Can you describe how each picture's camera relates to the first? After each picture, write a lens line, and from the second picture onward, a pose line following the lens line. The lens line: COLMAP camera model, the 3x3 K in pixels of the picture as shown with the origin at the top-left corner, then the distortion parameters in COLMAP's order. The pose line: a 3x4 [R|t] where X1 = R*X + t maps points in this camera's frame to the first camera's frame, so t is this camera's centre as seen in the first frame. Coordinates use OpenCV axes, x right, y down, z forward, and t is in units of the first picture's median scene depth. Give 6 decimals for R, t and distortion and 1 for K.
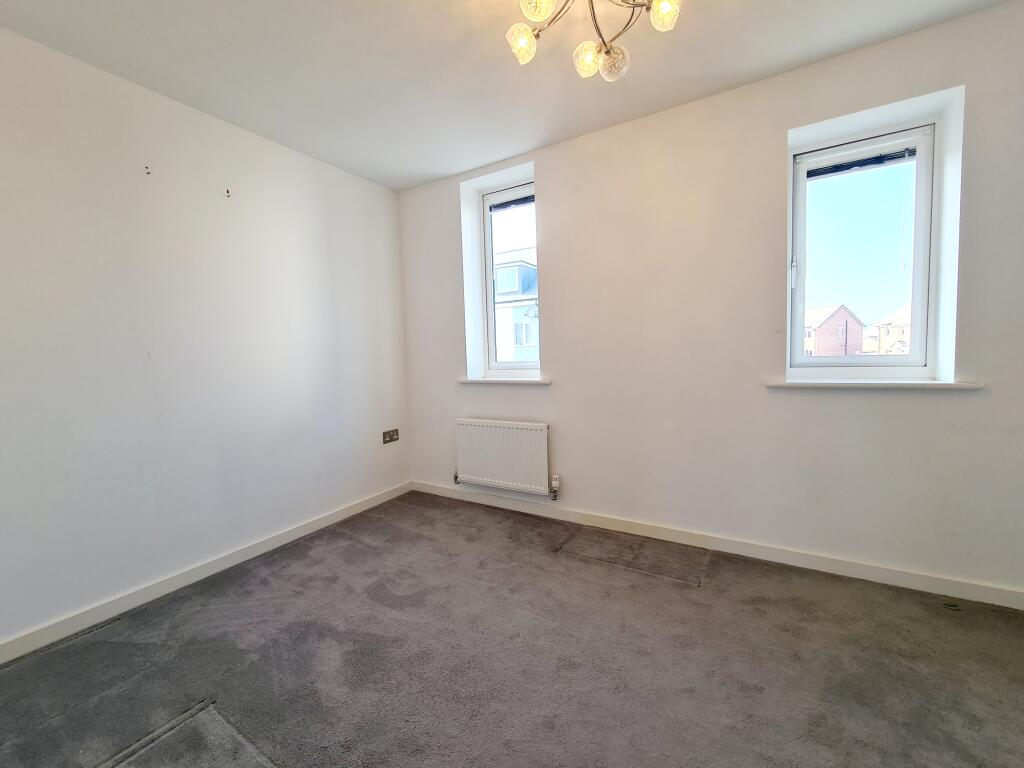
lens RADIAL K [[436.4, 0, 512.0], [0, 436.4, 384.0], [0, 0, 1]] dist [-0.002051, -0.000240]
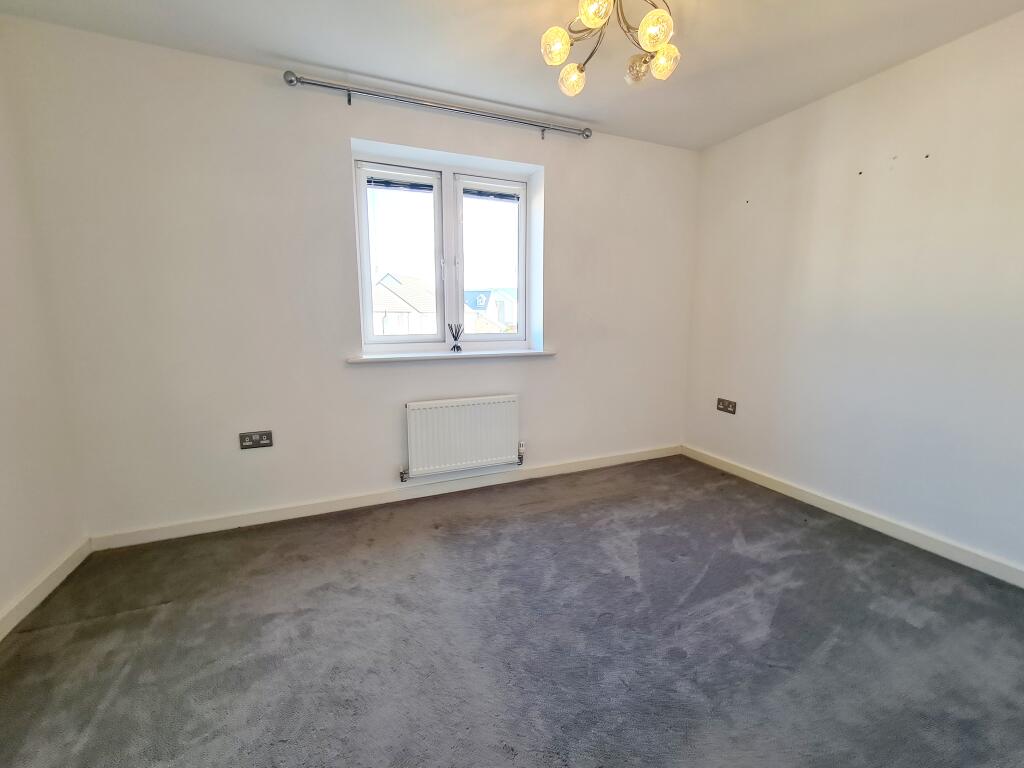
lens RADIAL K [[411.1, 0, 512.0], [0, 411.1, 384.0], [0, 0, 1]] dist [0.002138, 0.000144]
pose [[0.600631, -0.088269, 0.794639, -0.294493], [0.046319, 0.996059, 0.075632, -0.003524], [-0.798184, -0.008620, 0.602352, 0.174379]]
